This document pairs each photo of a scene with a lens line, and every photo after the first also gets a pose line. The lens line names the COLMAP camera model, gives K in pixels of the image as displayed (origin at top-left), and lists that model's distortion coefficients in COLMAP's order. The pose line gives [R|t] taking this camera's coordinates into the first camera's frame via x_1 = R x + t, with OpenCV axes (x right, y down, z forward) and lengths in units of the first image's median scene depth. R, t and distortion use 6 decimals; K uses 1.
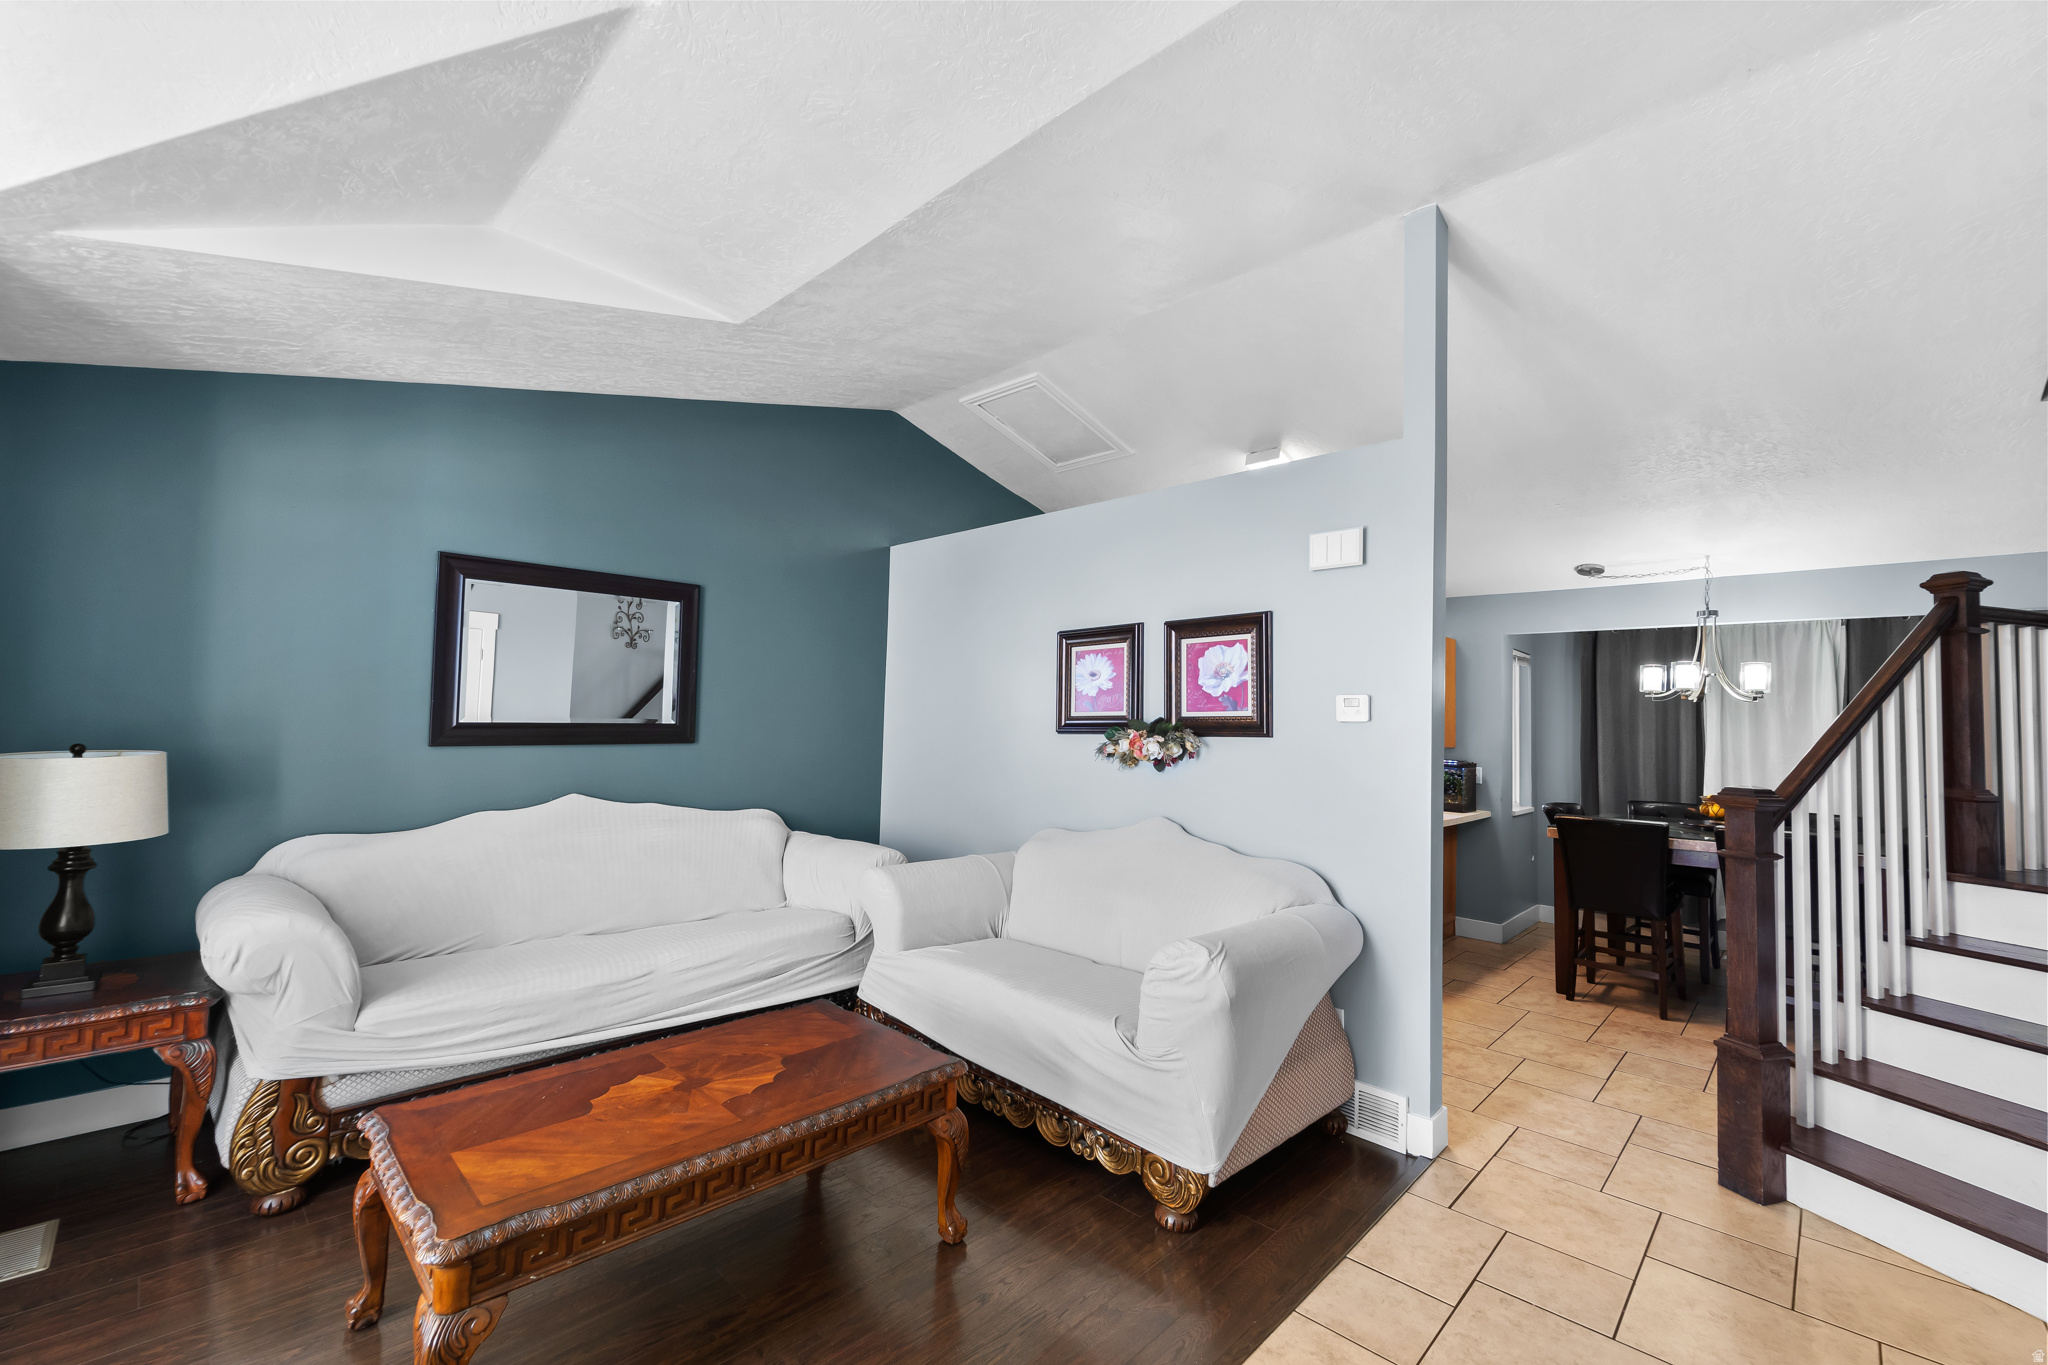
lens RADIAL K [[852.7, 0, 1025.4], [0, 852.7, 673.7], [0, 0, 1]] dist [-0.001630, -0.000576]
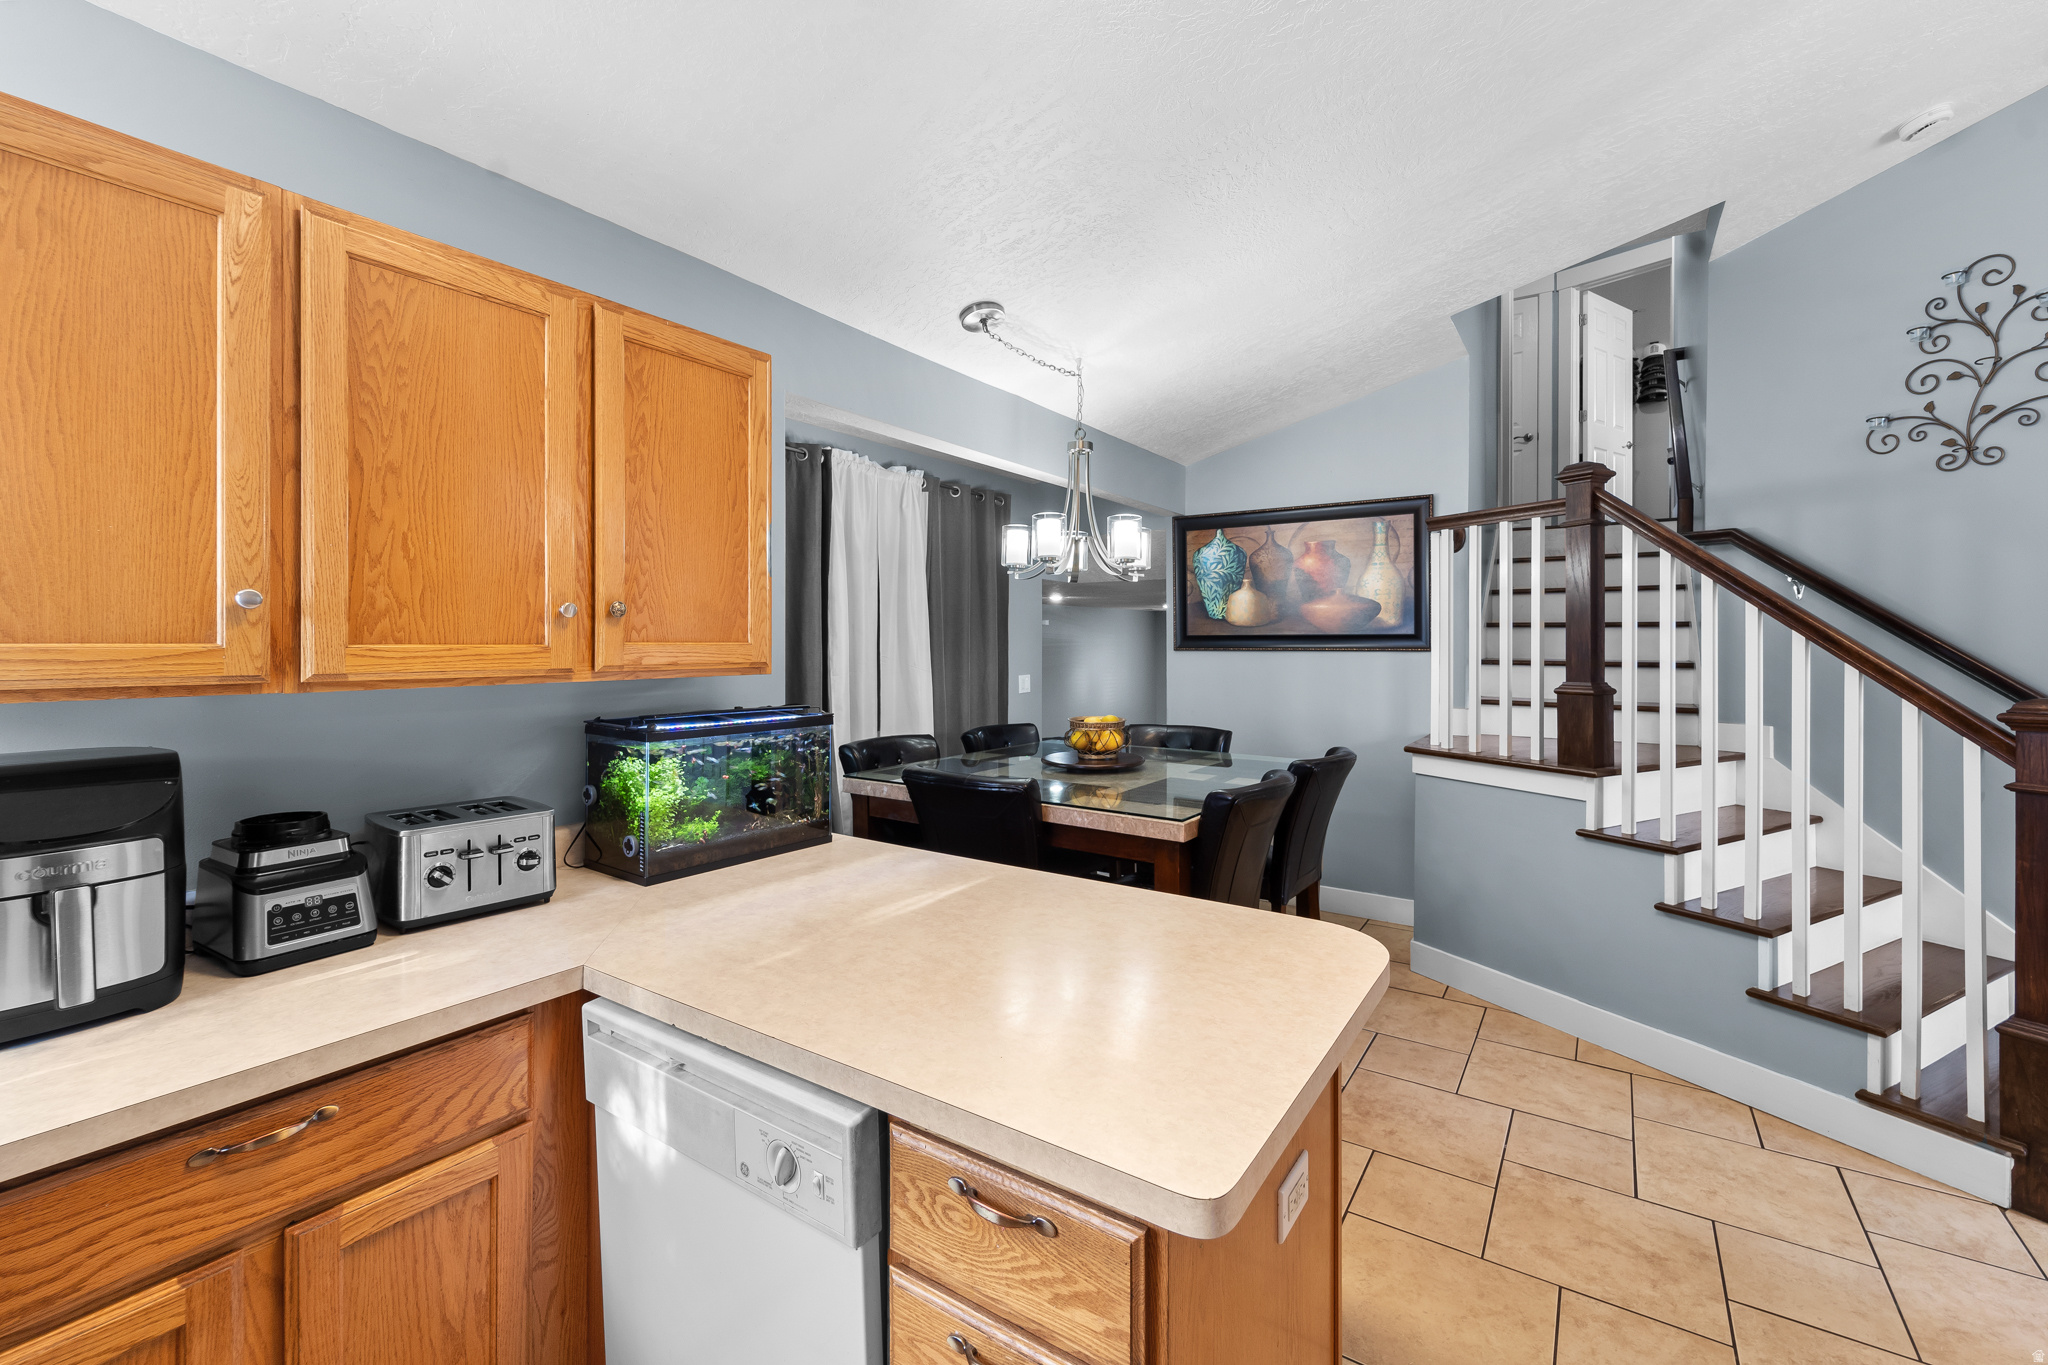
lens RADIAL K [[842.3, 0, 1024.0], [0, 842.3, 682.5], [0, 0, 1]] dist [-0.001225, -0.000585]
pose [[-0.169463, -0.061173, 0.983636, 0.195412], [-0.053321, 0.997179, 0.052829, 0.093324], [-0.984093, -0.043496, -0.172246, 1.401615]]
